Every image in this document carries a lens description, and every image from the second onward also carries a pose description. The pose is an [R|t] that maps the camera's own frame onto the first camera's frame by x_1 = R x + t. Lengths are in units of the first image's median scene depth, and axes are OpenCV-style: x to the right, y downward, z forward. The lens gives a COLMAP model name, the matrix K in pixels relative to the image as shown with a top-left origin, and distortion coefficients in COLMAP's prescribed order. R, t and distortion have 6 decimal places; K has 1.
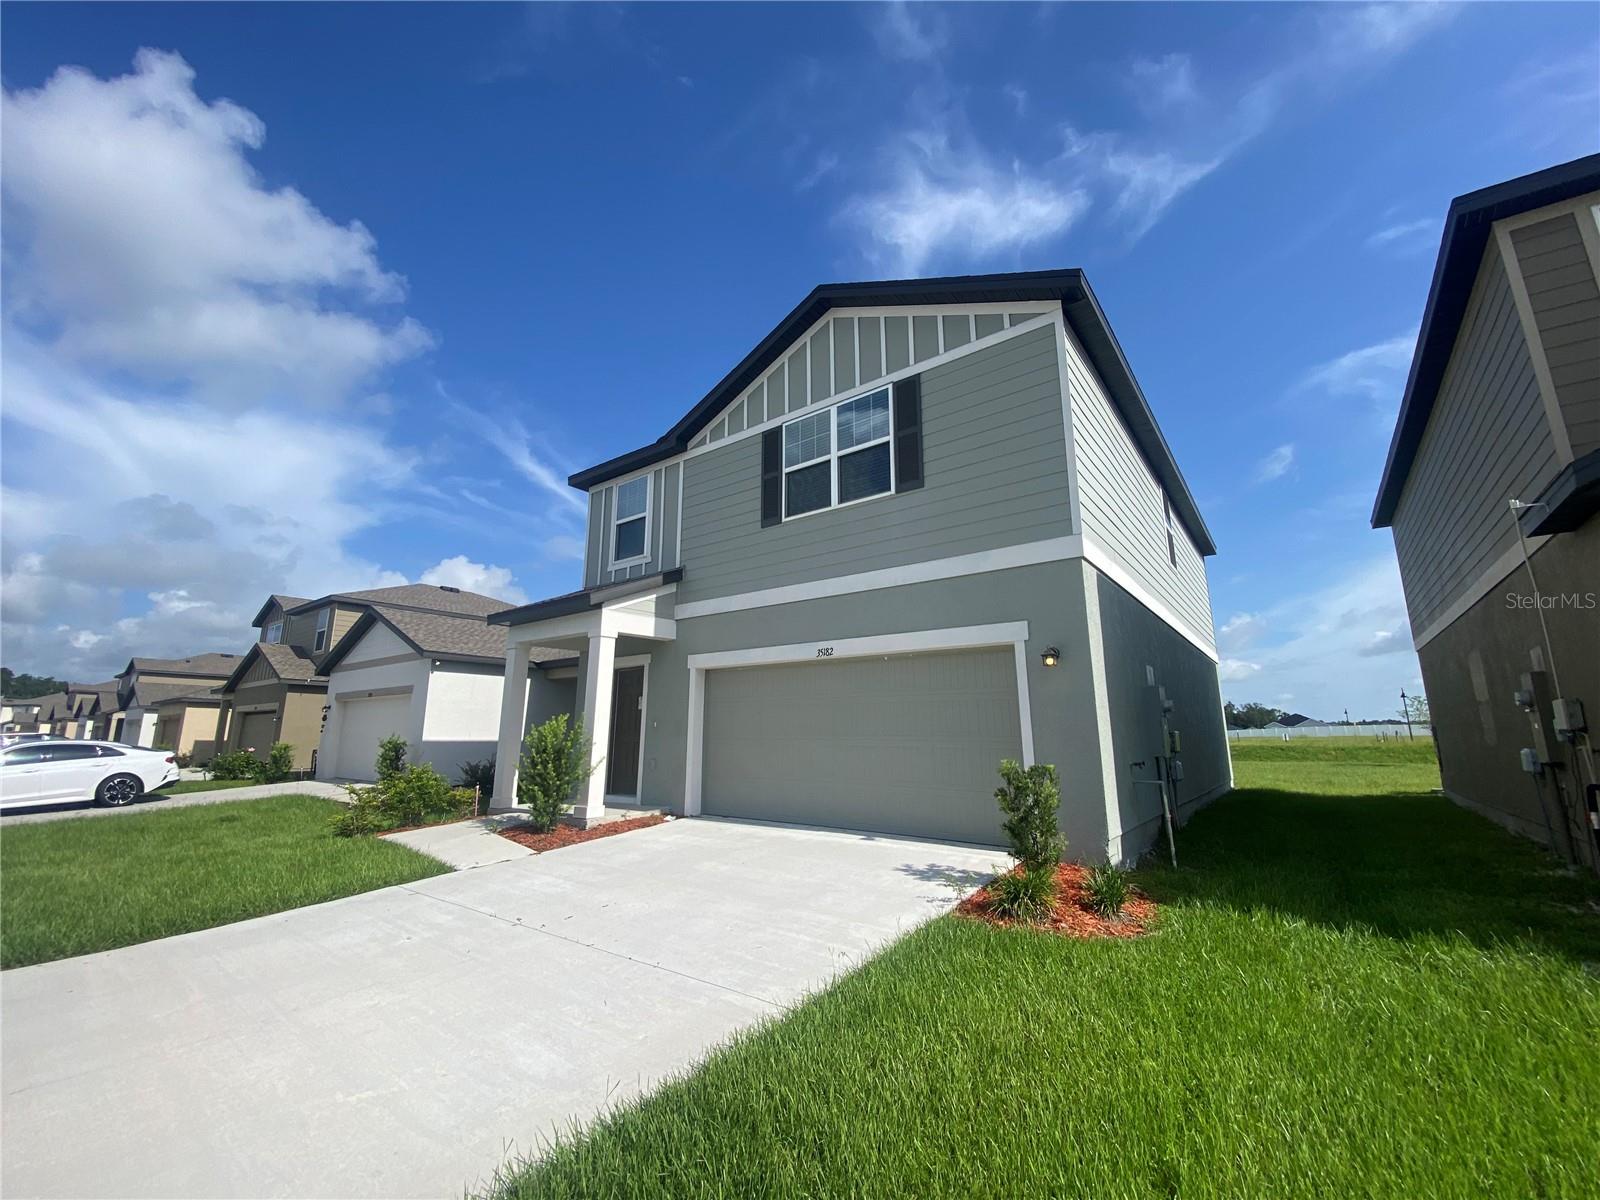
lens RADIAL K [[649.3, 0, 787.6], [0, 649.3, 605.5], [0, 0, 1]] dist [0.001488, -0.002180]
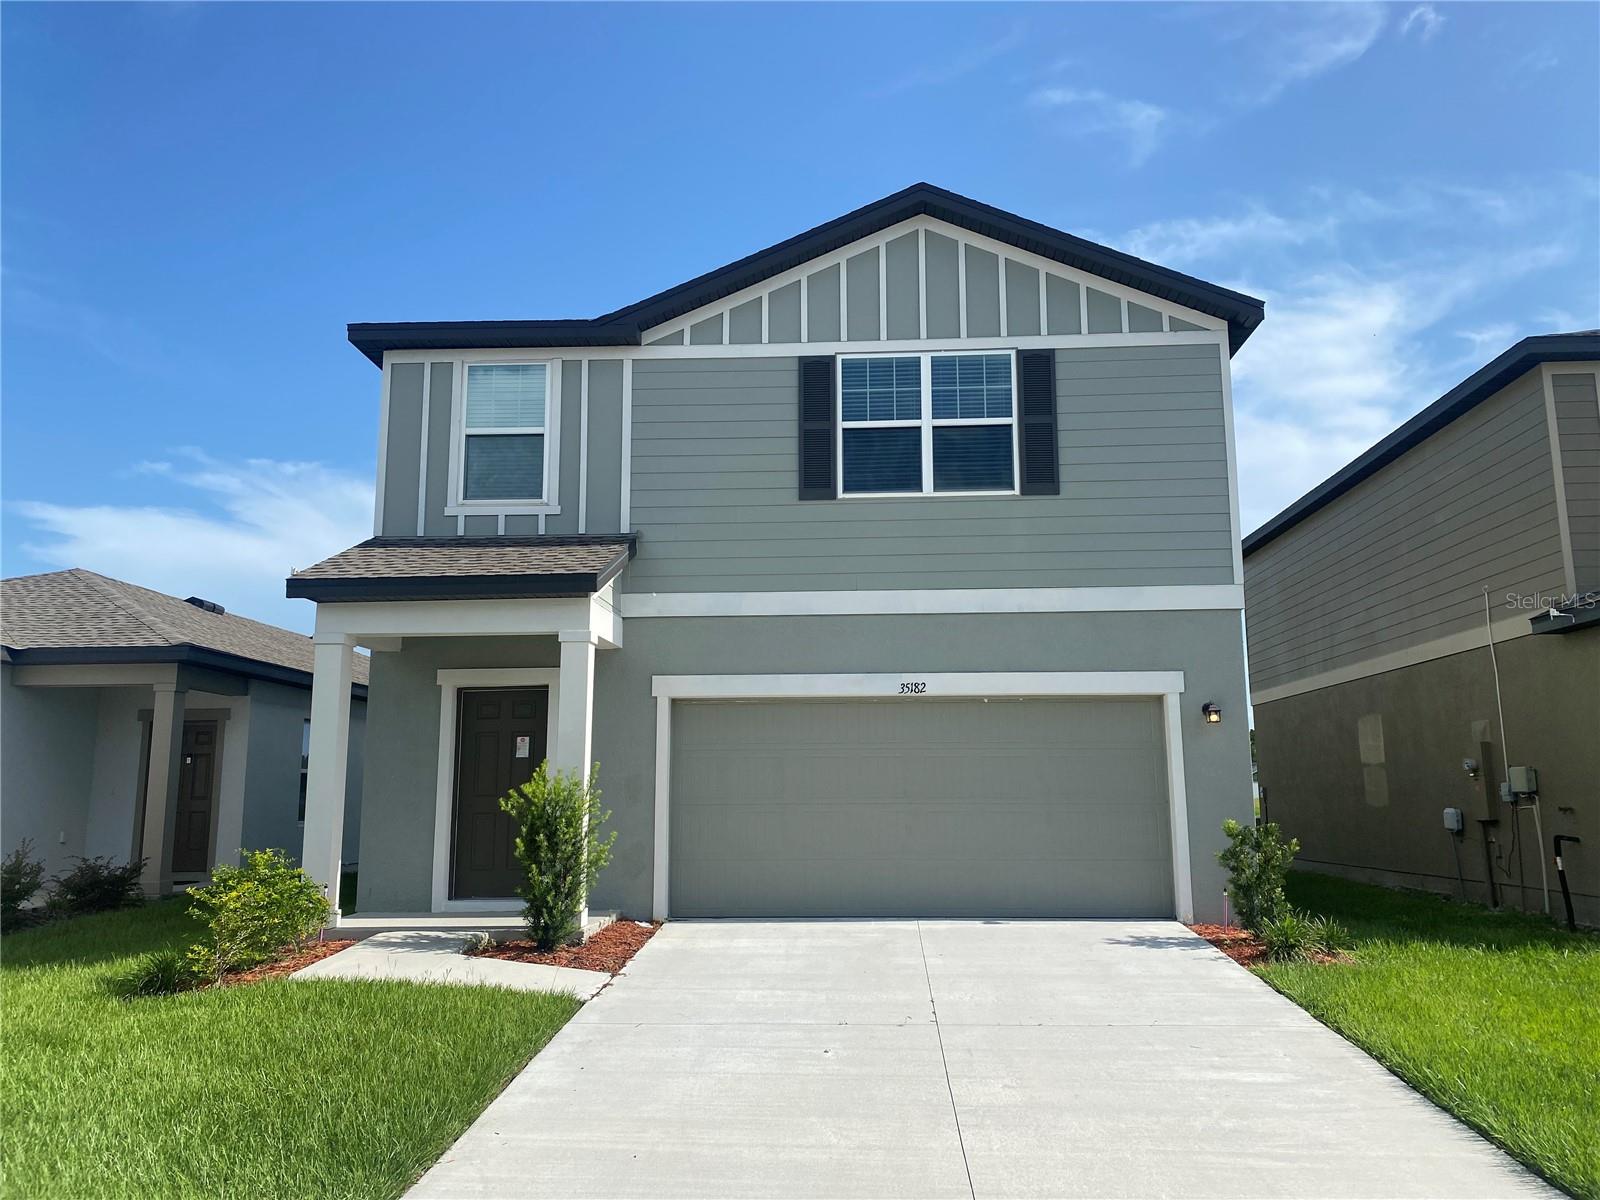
lens RADIAL K [[1216.9, 0, 814.2], [0, 1216.9, 591.1], [0, 0, 1]] dist [0.030600, 0.008313]
pose [[0.815420, 0.093171, 0.571322, -0.797361], [-0.106685, 0.994244, -0.009875, -0.012364], [-0.568954, -0.052899, 0.820667, -0.077870]]
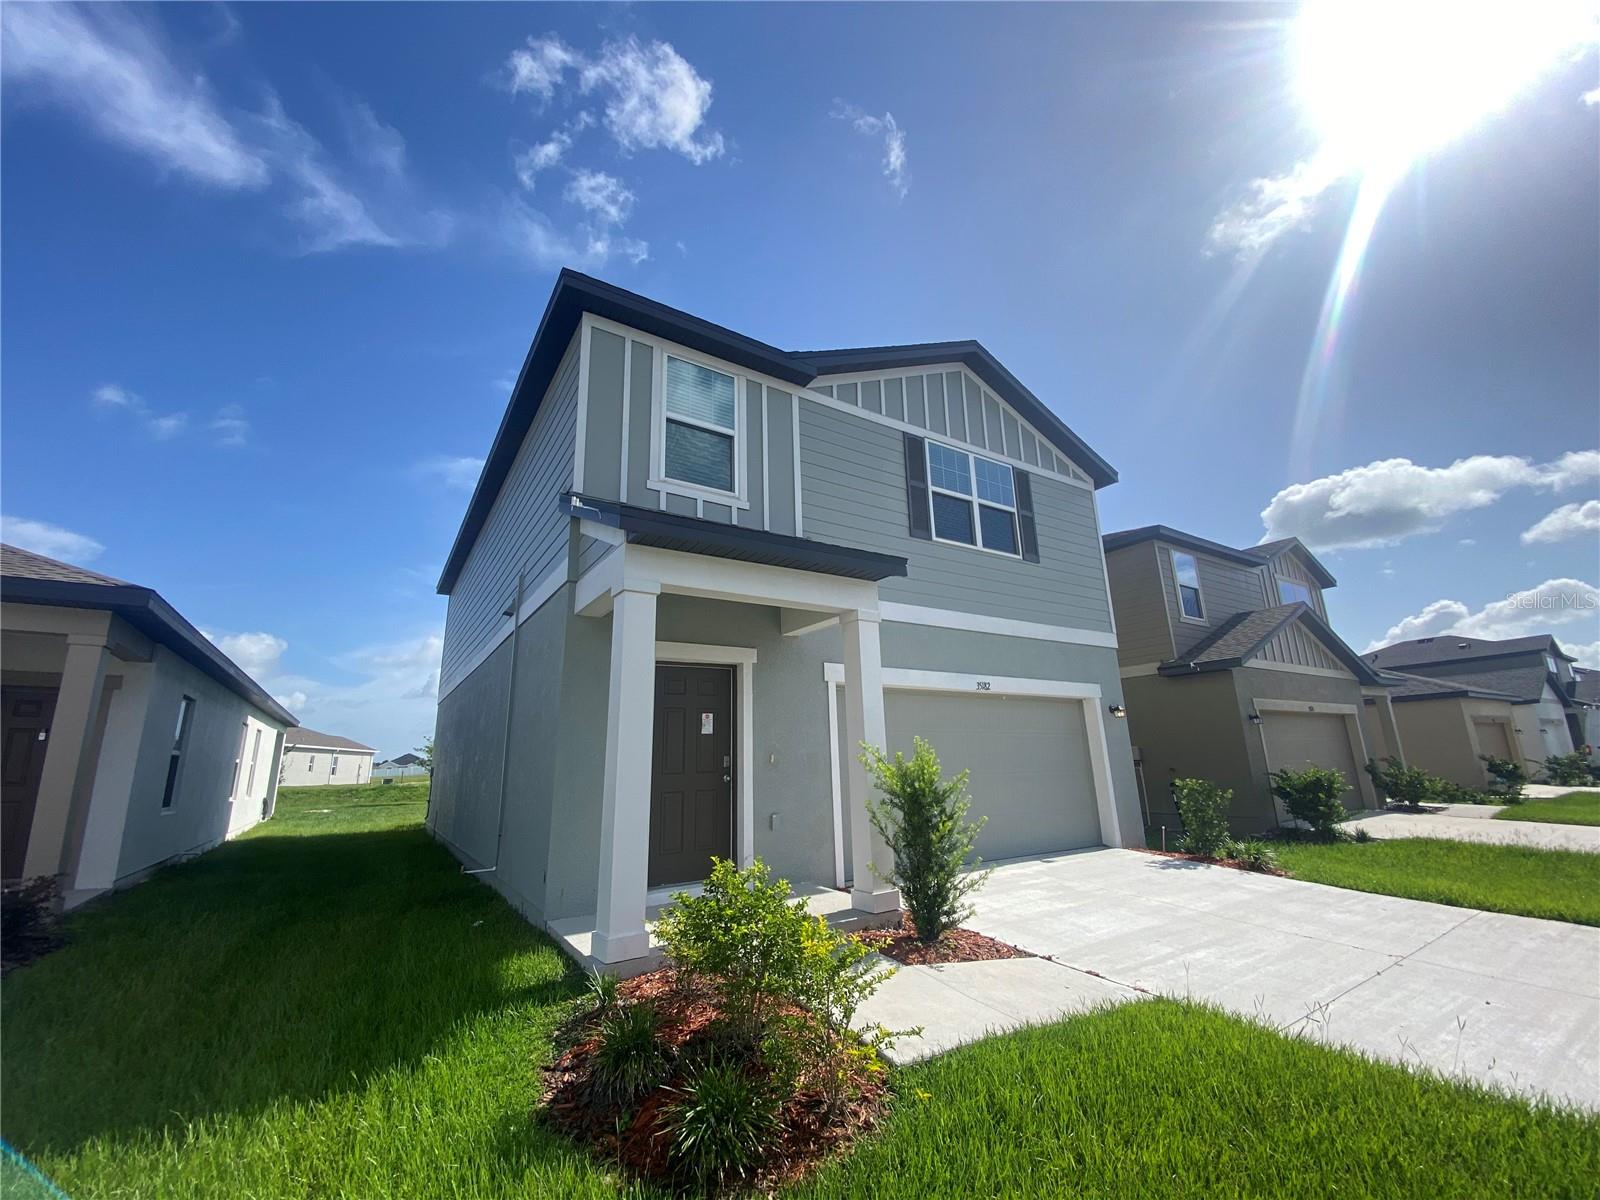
lens RADIAL K [[667.6, 0, 799.3], [0, 667.6, 597.7], [0, 0, 1]] dist [0.001278, -0.000405]
pose [[0.321880, 0.225016, 0.919653, -0.968308], [-0.158533, 0.970443, -0.181956, 0.163664], [-0.933413, -0.087227, 0.348039, 0.861211]]
